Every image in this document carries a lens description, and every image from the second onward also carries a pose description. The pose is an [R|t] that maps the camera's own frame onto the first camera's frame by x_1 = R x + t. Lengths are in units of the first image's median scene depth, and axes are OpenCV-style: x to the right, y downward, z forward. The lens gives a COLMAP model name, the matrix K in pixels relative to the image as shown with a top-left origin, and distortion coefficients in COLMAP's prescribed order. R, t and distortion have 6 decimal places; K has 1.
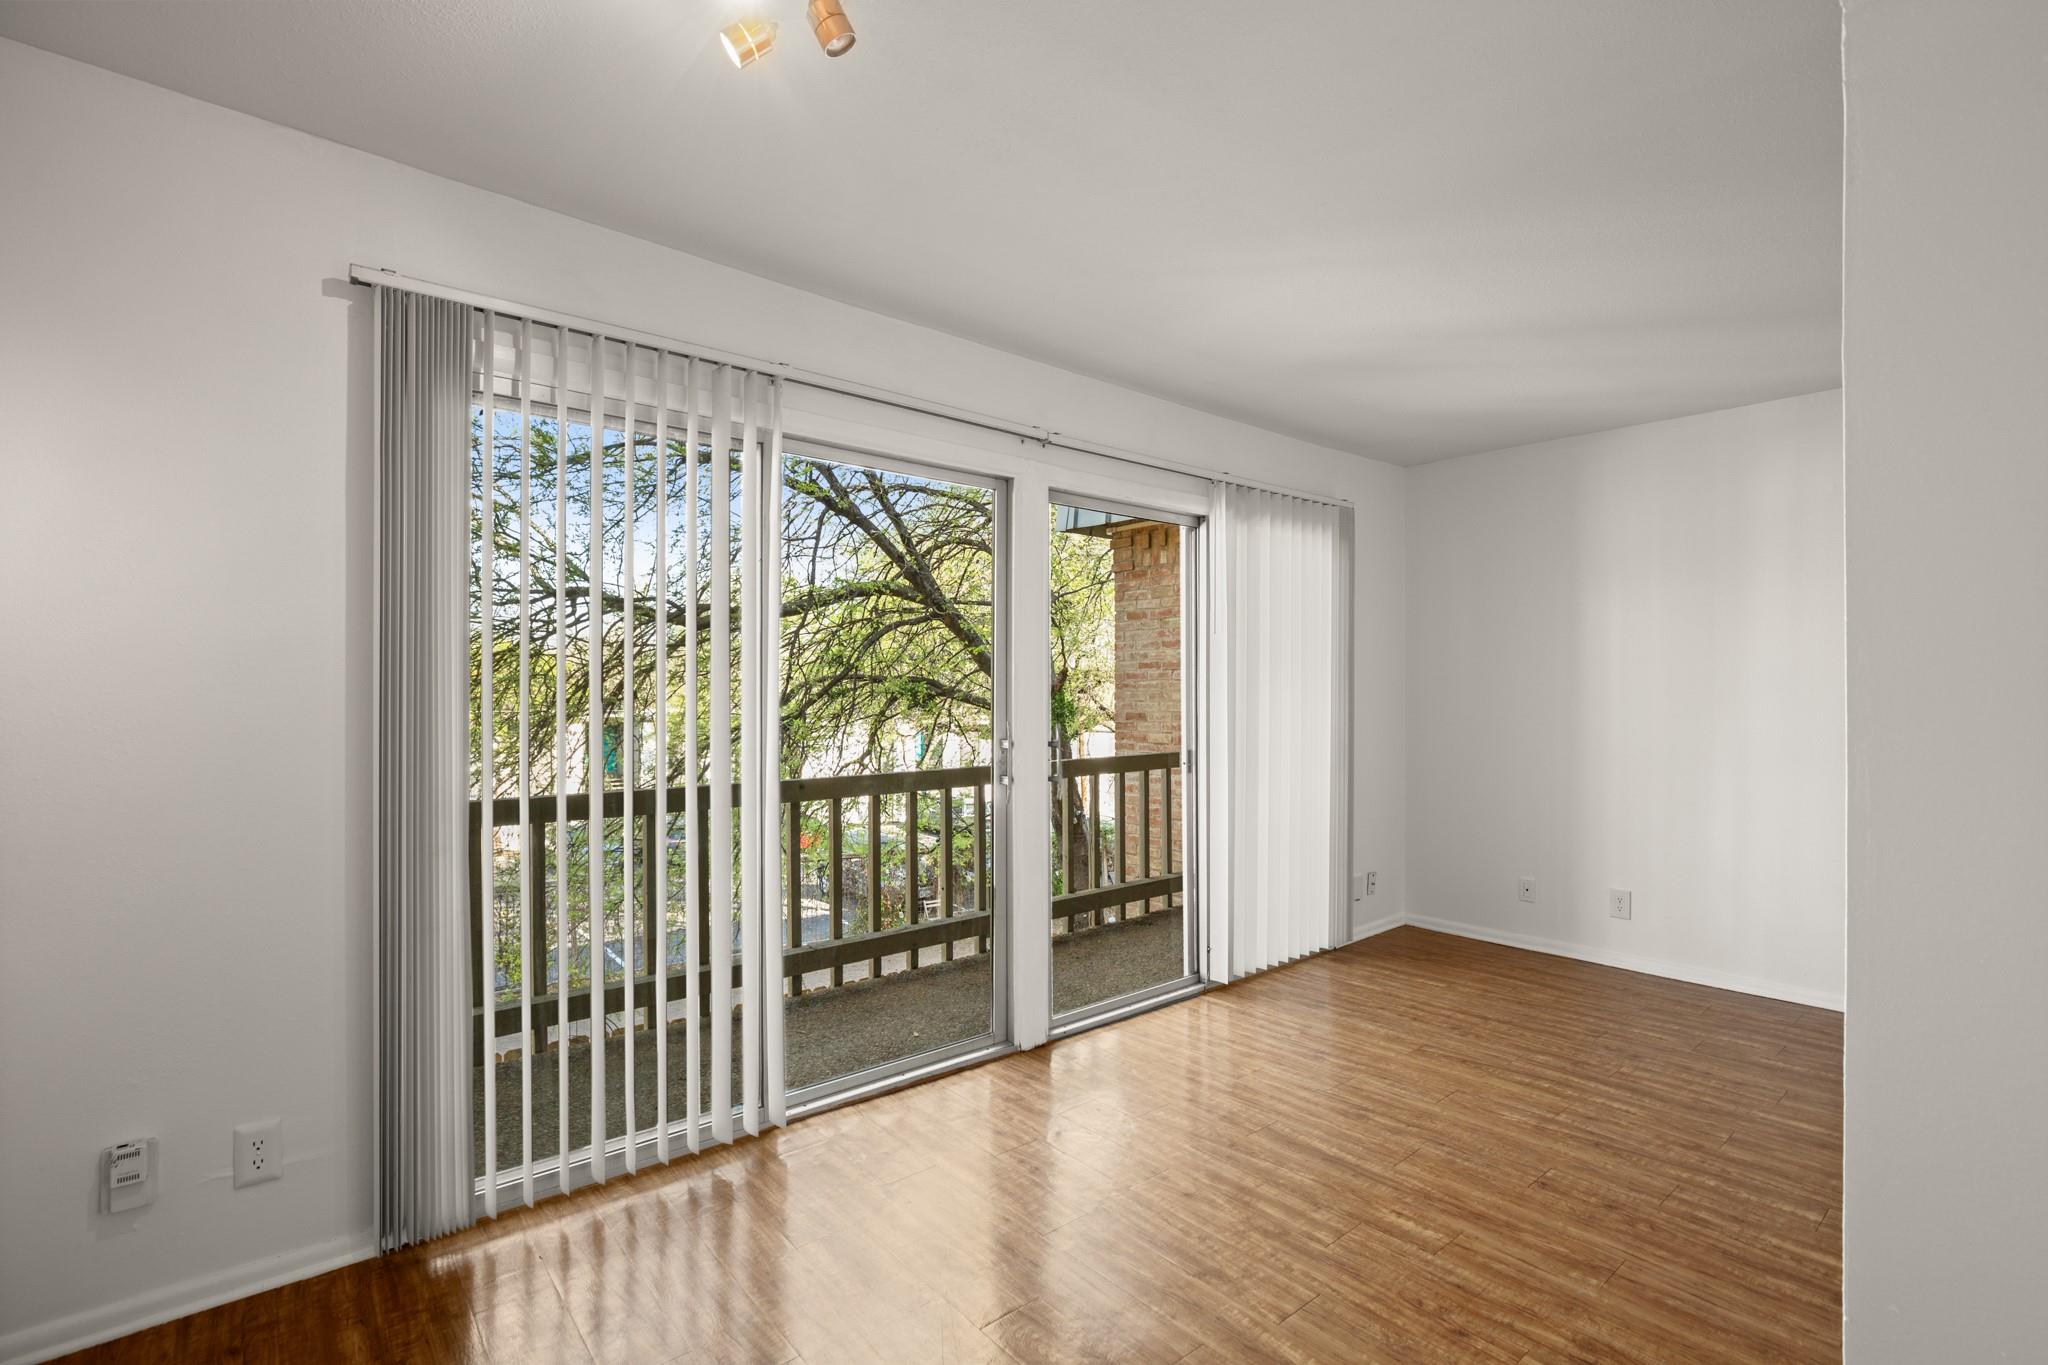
lens RADIAL K [[949.2, 0, 1038.3], [0, 949.2, 693.1], [0, 0, 1]] dist [-0.013479, 0.001611]
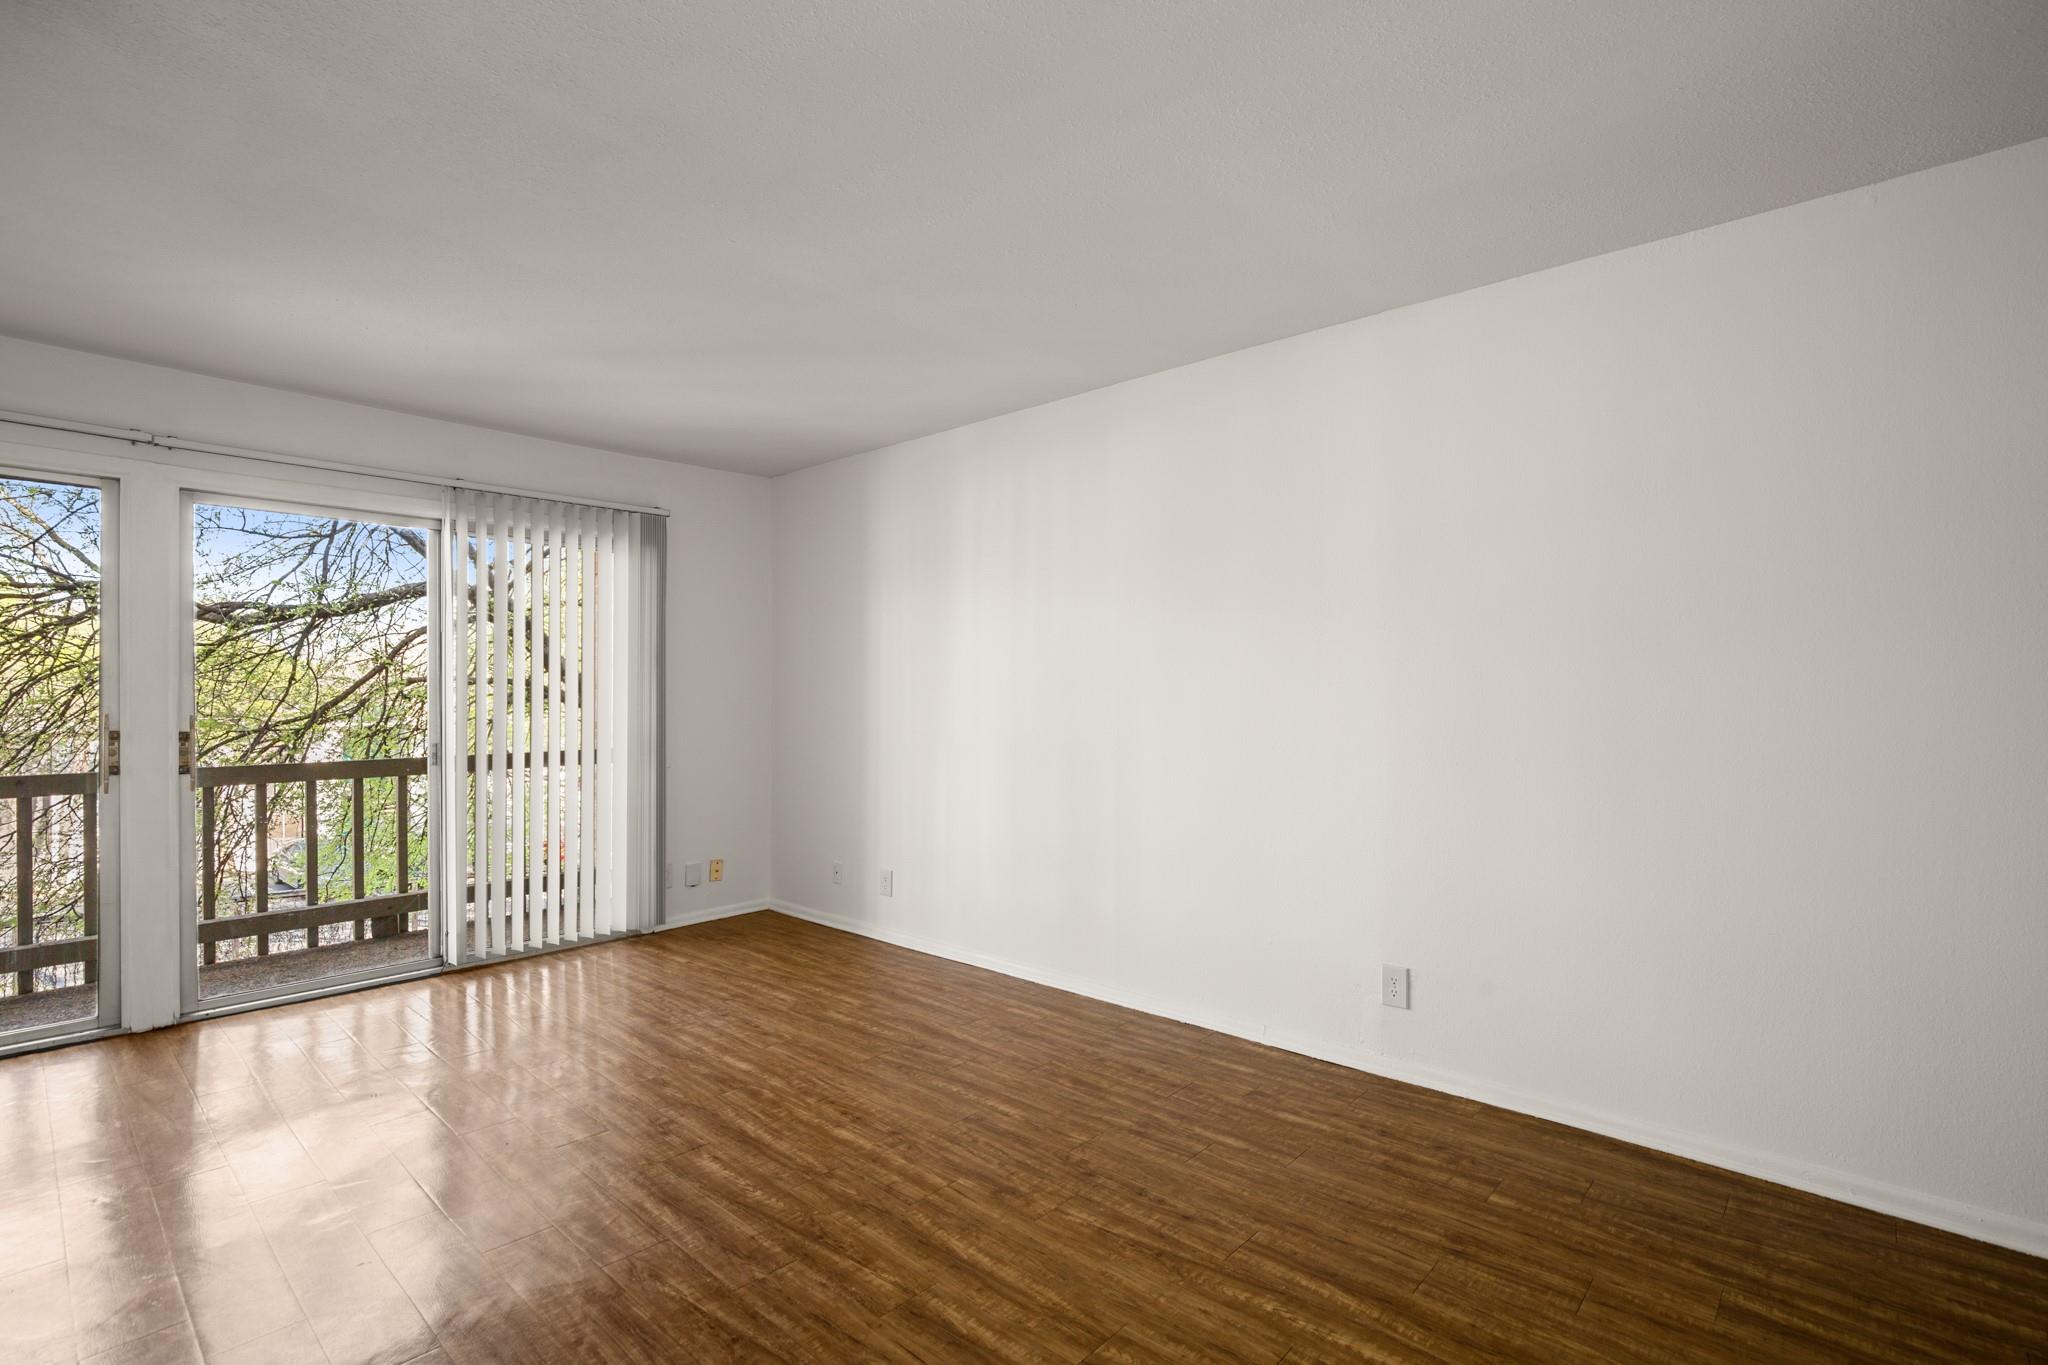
lens RADIAL K [[949.2, 0, 1038.3], [0, 949.2, 693.1], [0, 0, 1]] dist [-0.013479, 0.001611]
pose [[0.990788, -0.000756, 0.135419, 0.683851], [0.001528, 0.999983, -0.005598, 0.008960], [-0.135413, 0.005753, 0.990773, -0.130191]]
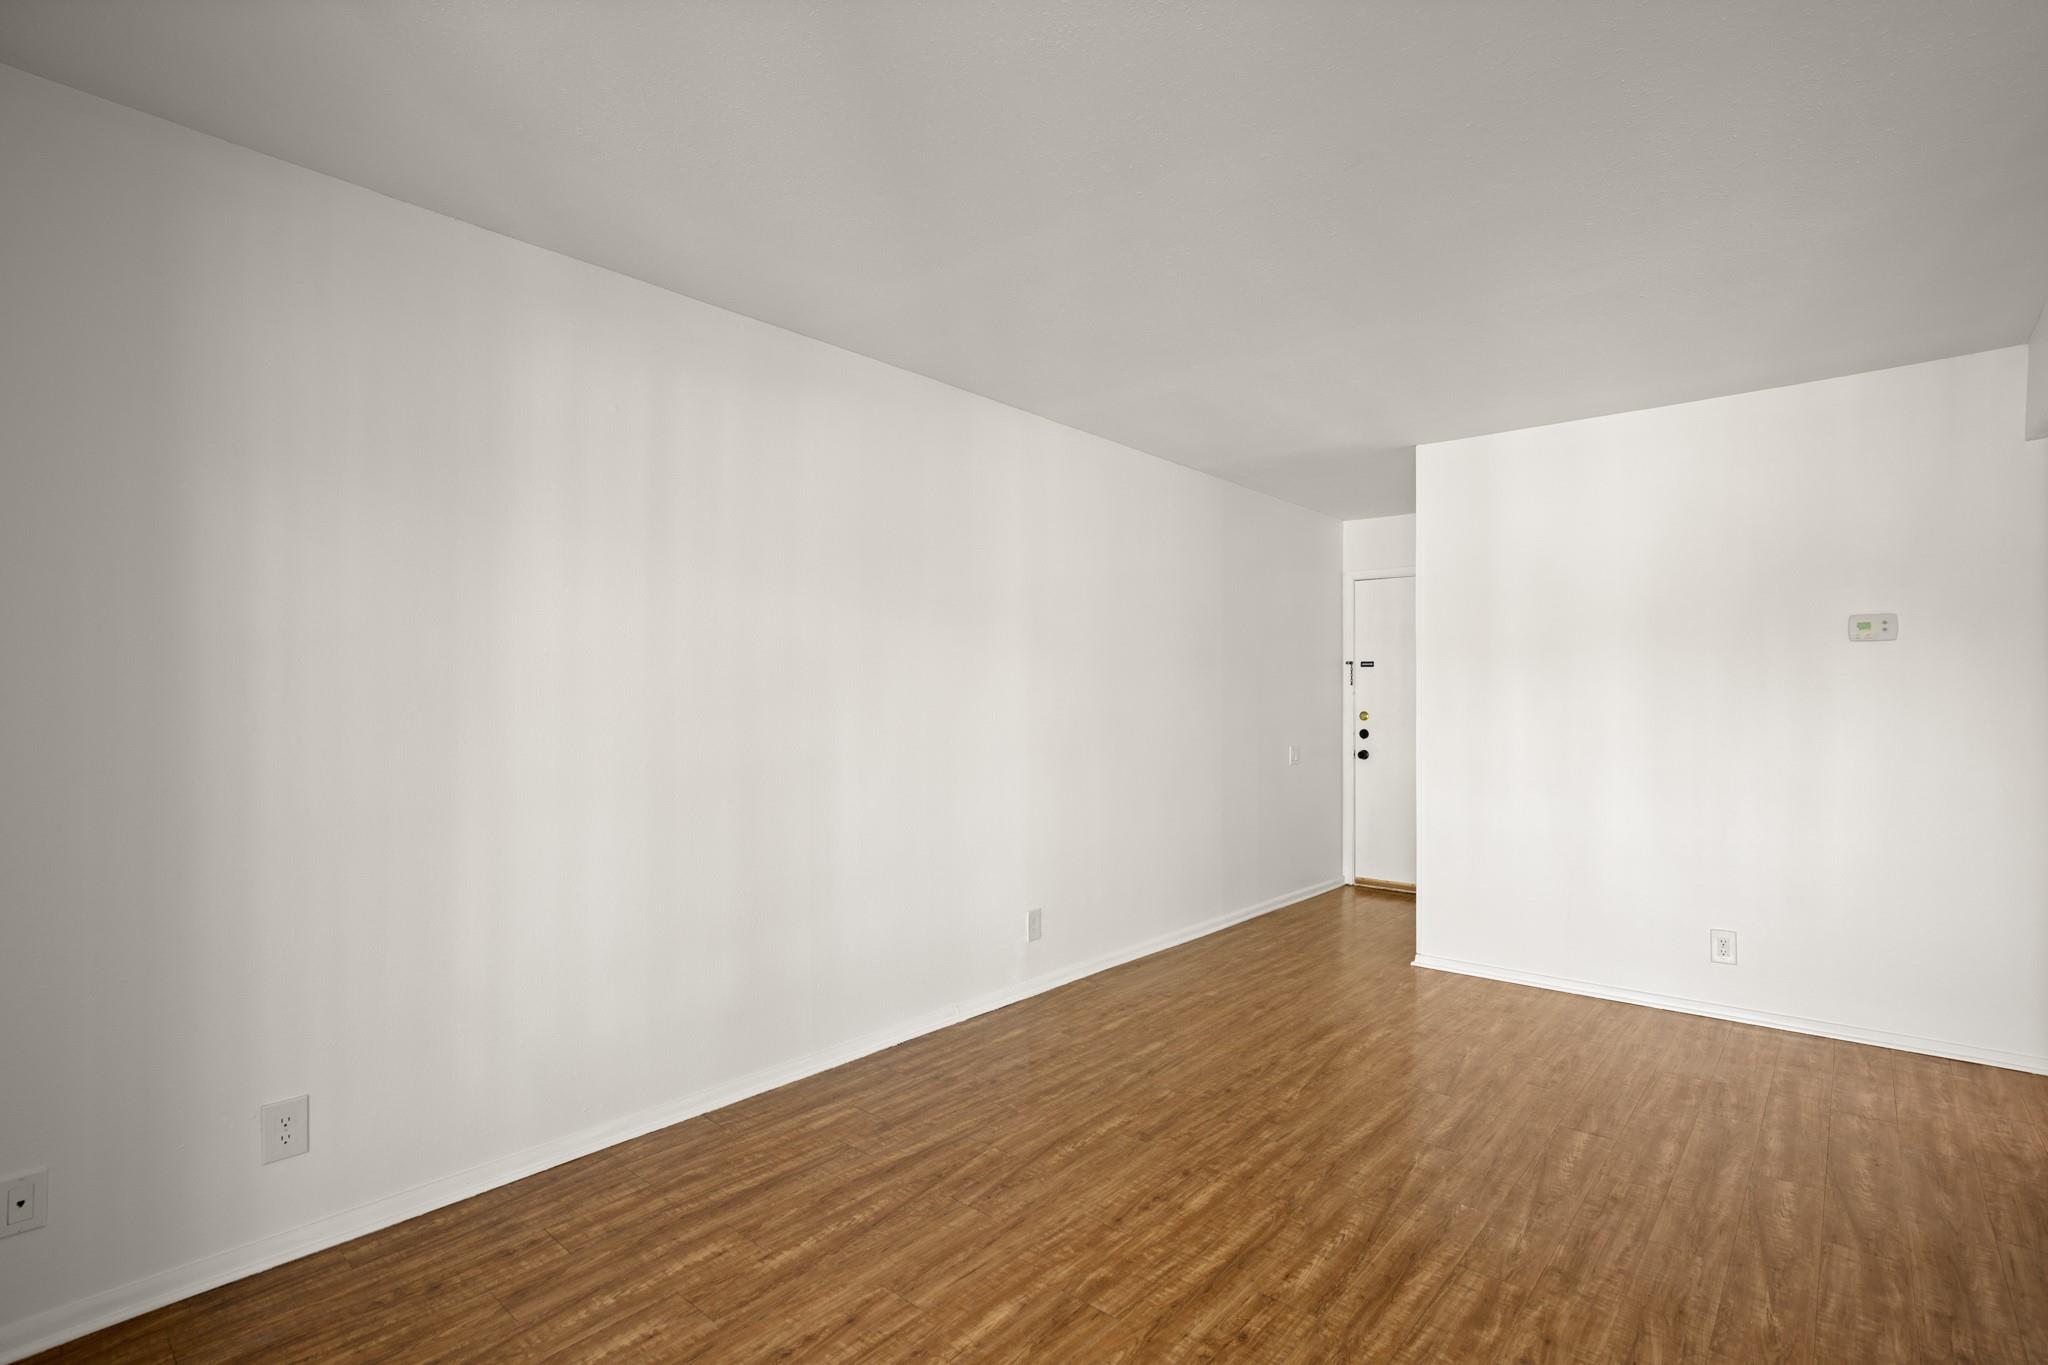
lens RADIAL K [[949.2, 0, 1038.3], [0, 949.2, 693.1], [0, 0, 1]] dist [-0.013479, 0.001611]
pose [[-0.147925, 0.003497, 0.988992, 0.072015], [0.004108, 0.999987, -0.002921, -0.004090], [-0.988990, 0.003630, -0.147937, 0.722392]]
